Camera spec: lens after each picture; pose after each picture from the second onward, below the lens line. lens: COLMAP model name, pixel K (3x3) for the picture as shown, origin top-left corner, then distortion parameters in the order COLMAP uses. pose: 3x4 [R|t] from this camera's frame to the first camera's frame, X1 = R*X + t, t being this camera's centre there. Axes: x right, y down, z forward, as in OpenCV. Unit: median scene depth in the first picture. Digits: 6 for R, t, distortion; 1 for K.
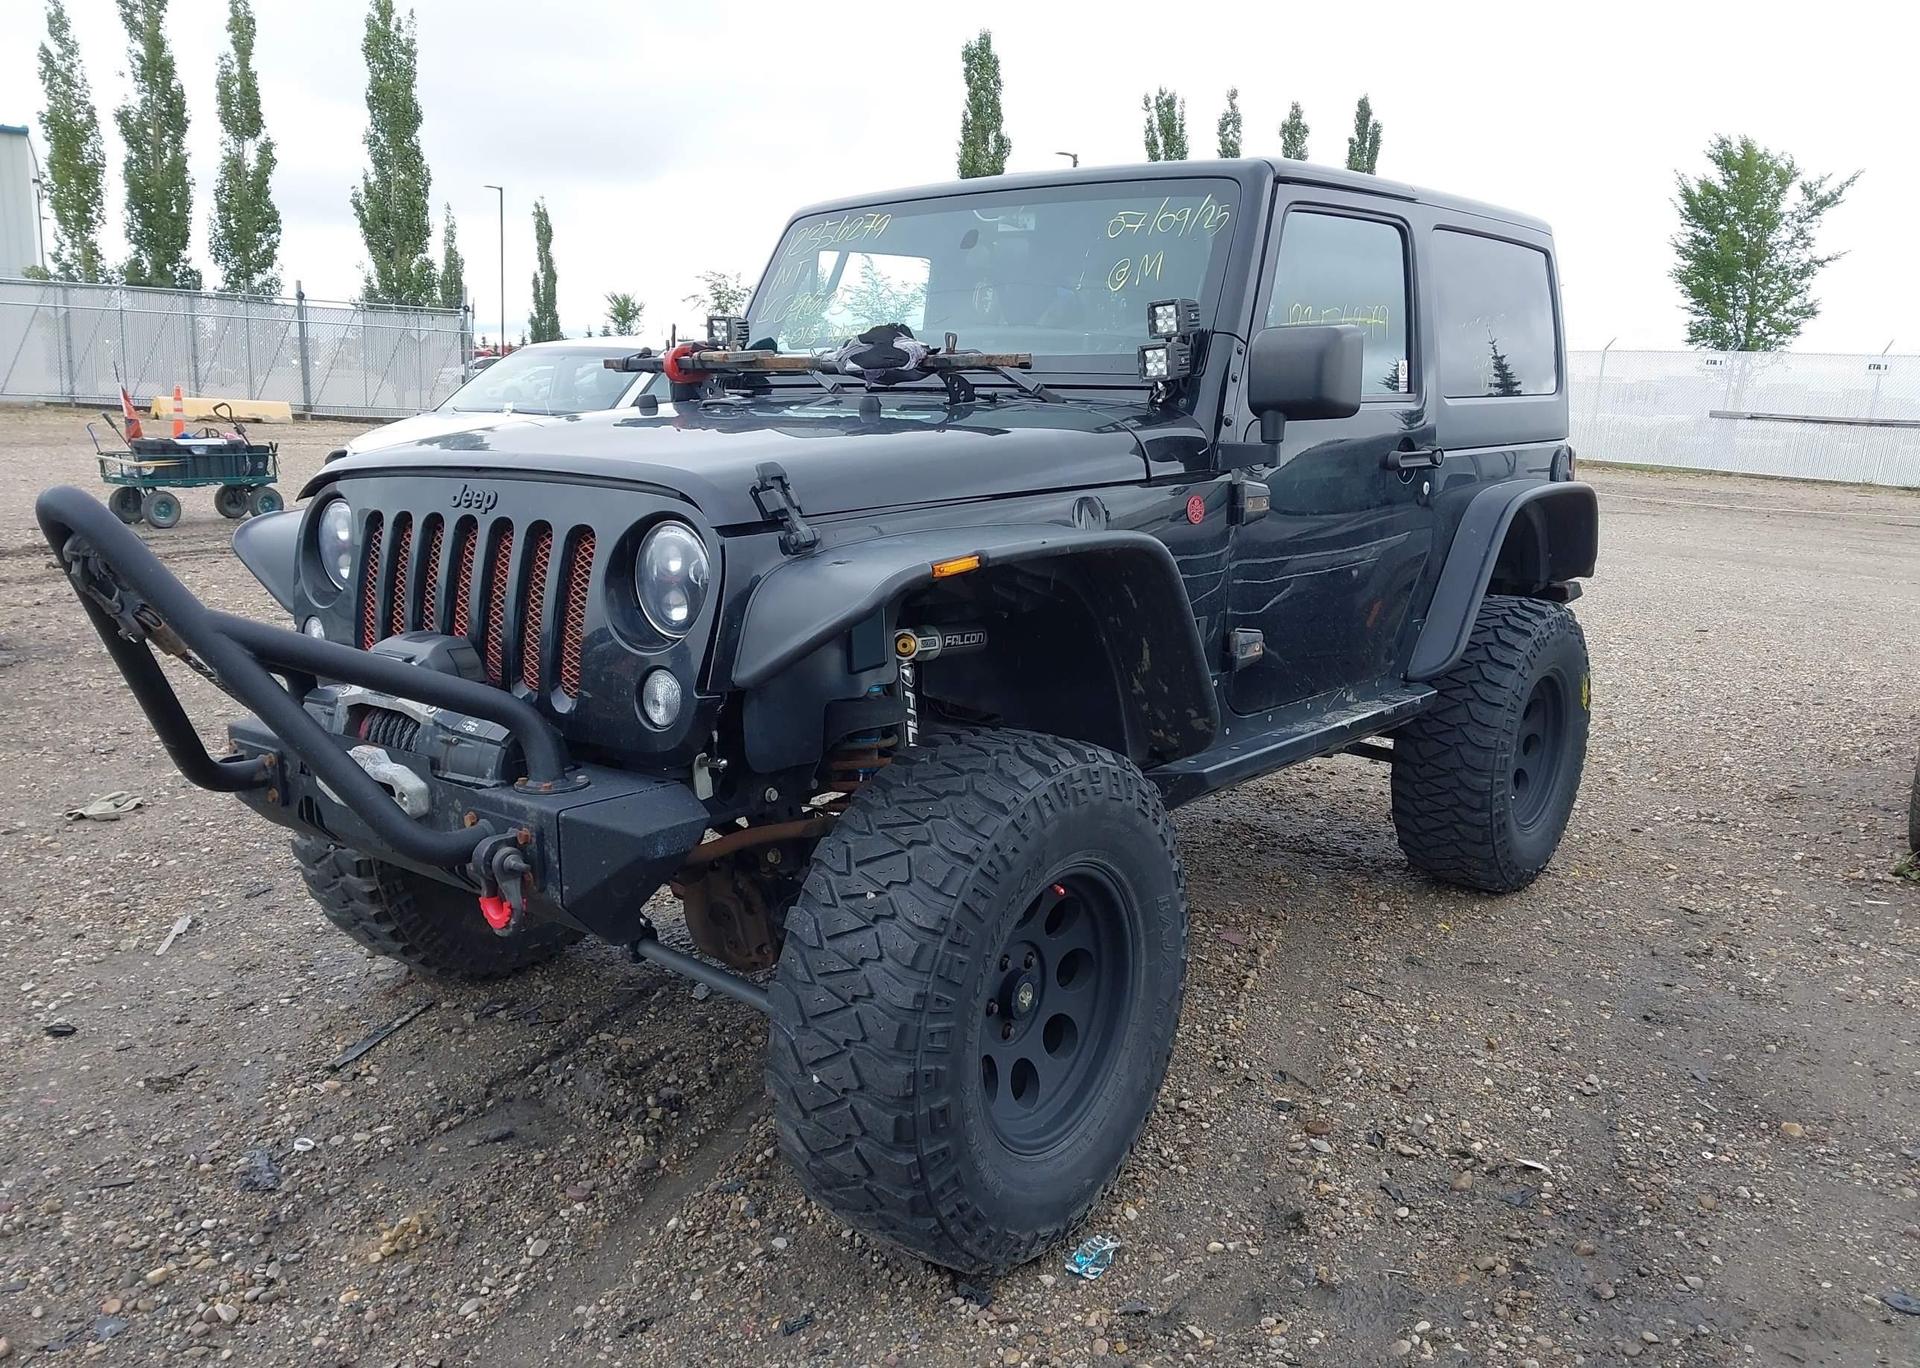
lens RADIAL K [[1492.4, 0, 965.1], [0, 1492.4, 692.1], [0, 0, 1]] dist [0.039772, -0.033166]
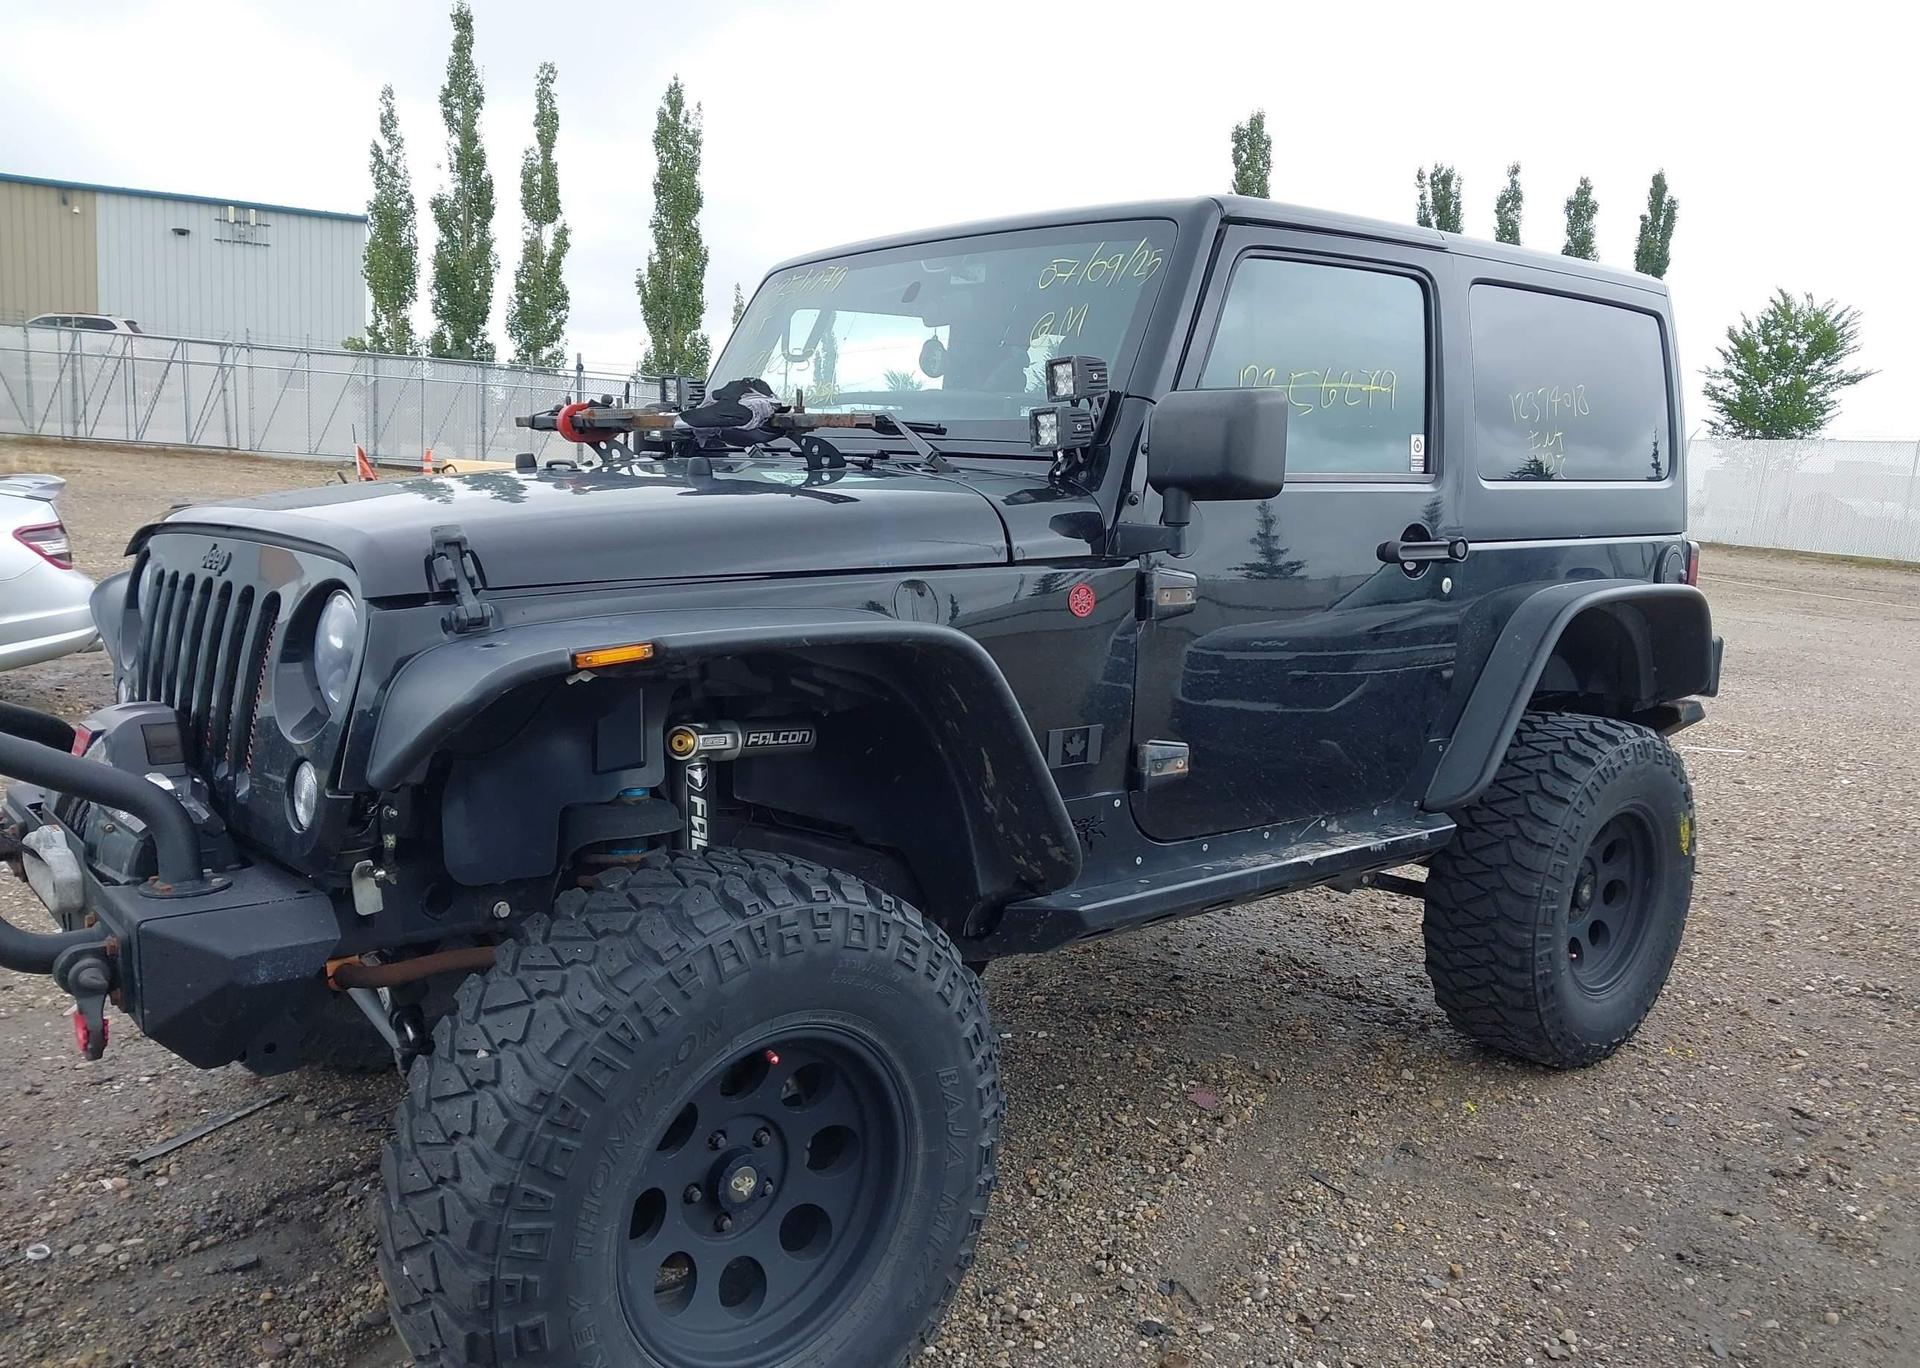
lens RADIAL K [[1492.4, 0, 959.3], [0, 1492.4, 694.6], [0, 0, 1]] dist [0.039772, -0.033166]
pose [[0.984046, 0.048553, -0.171164, 0.195811], [-0.056635, 0.997483, -0.042652, -0.024020], [0.168662, 0.051665, 0.984319, 0.131568]]
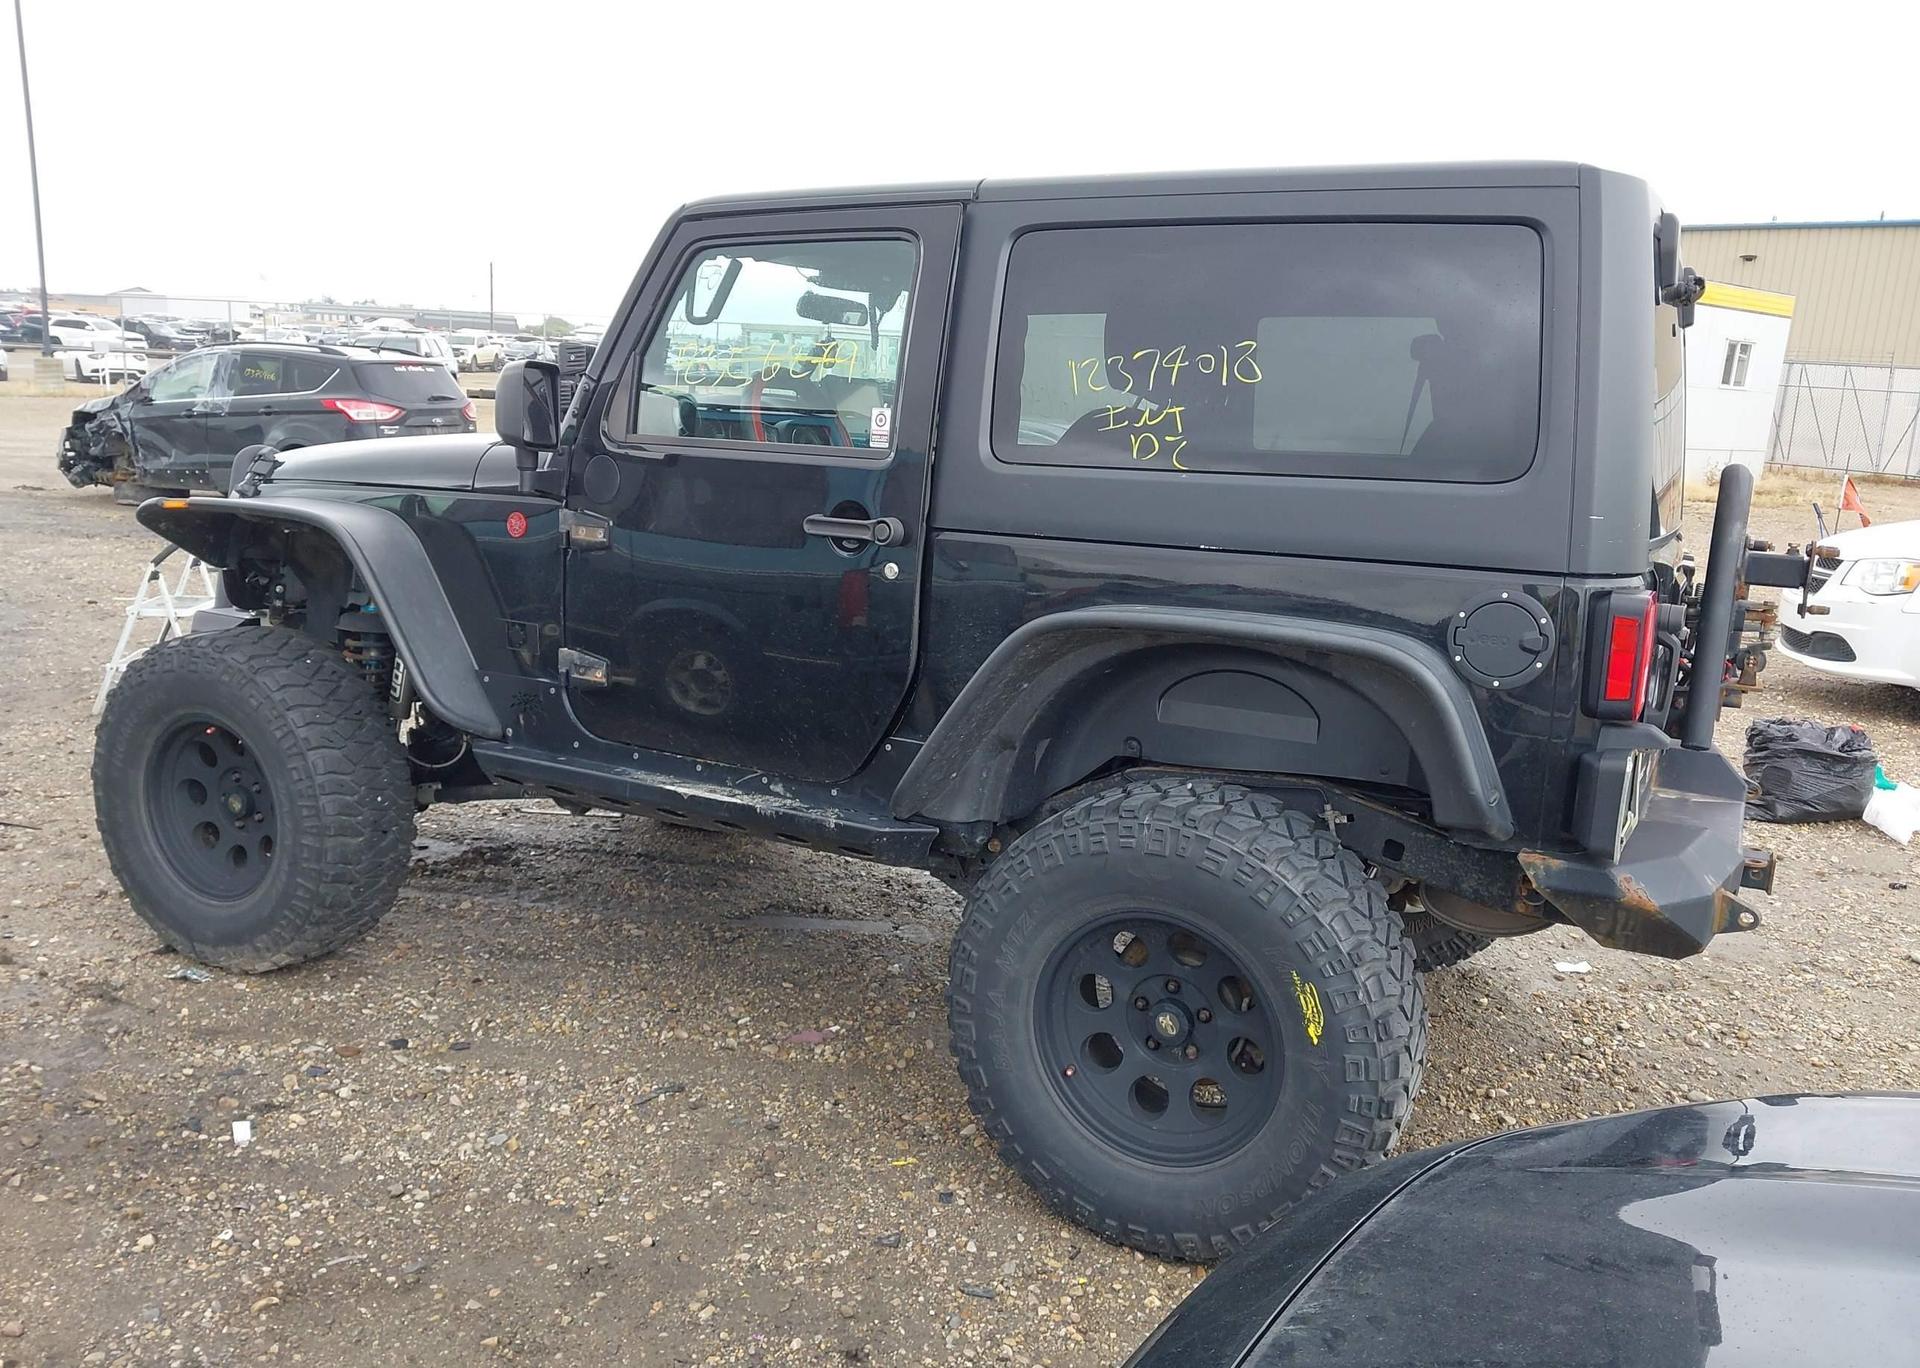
lens RADIAL K [[1492.4, 0, 1023.2], [0, 1492.4, 672.5], [0, 0, 1]] dist [0.039772, -0.033166]
pose [[0.208806, 0.162109, -0.964428, 1.145612], [-0.241800, 0.964105, 0.109703, -0.196382], [0.947593, 0.210291, 0.240509, 0.936742]]
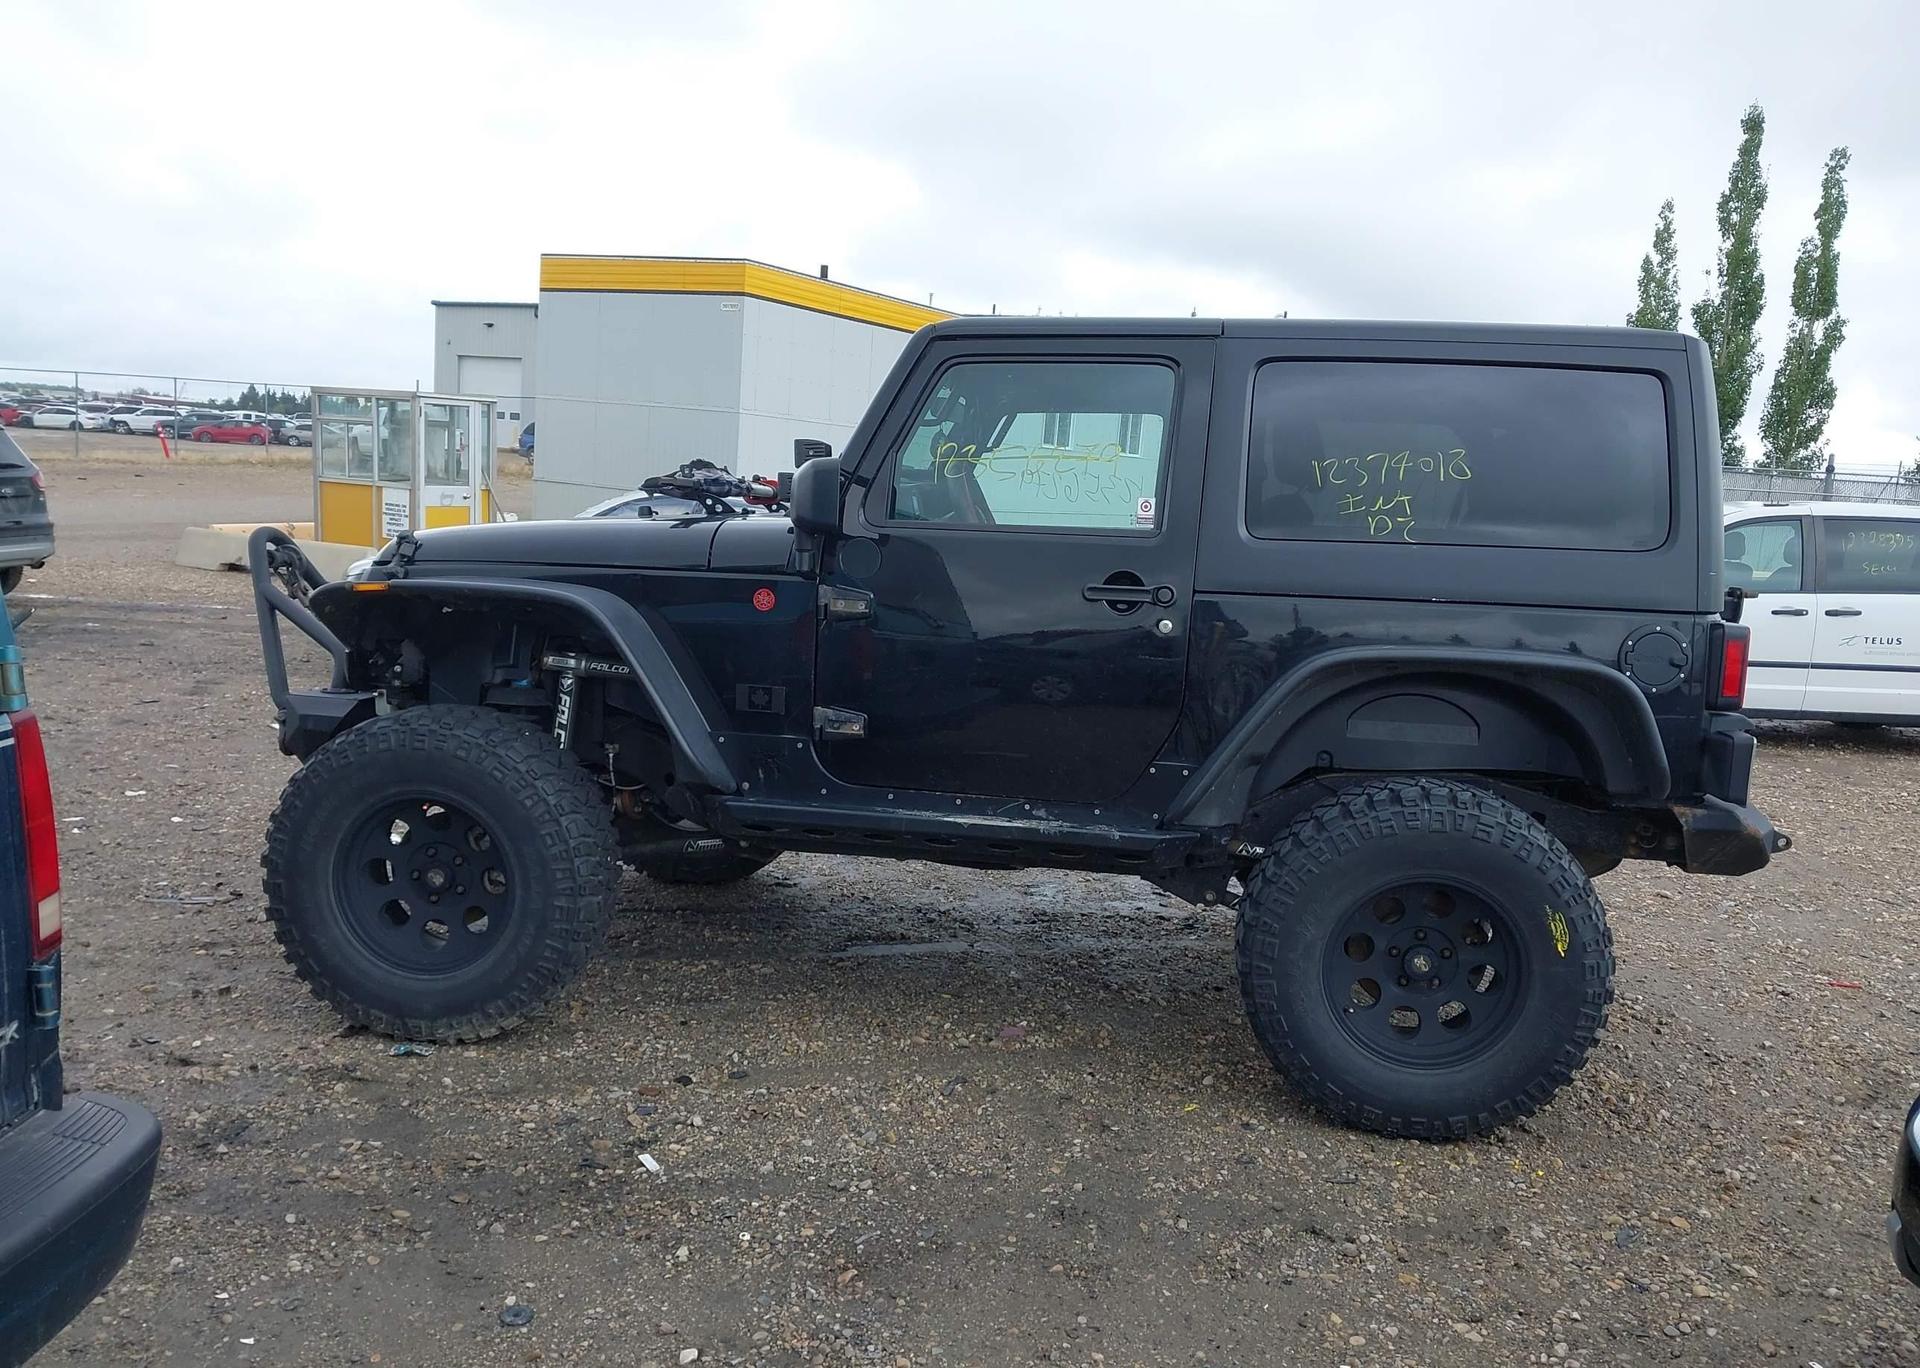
lens RADIAL K [[1492.4, 0, 963.3], [0, 1492.4, 672.9], [0, 0, 1]] dist [0.039772, -0.033166]
pose [[0.530274, 0.106027, -0.841170, 1.117489], [-0.211083, 0.977418, -0.009866, -0.071705], [0.821129, 0.182789, 0.540680, 0.390108]]
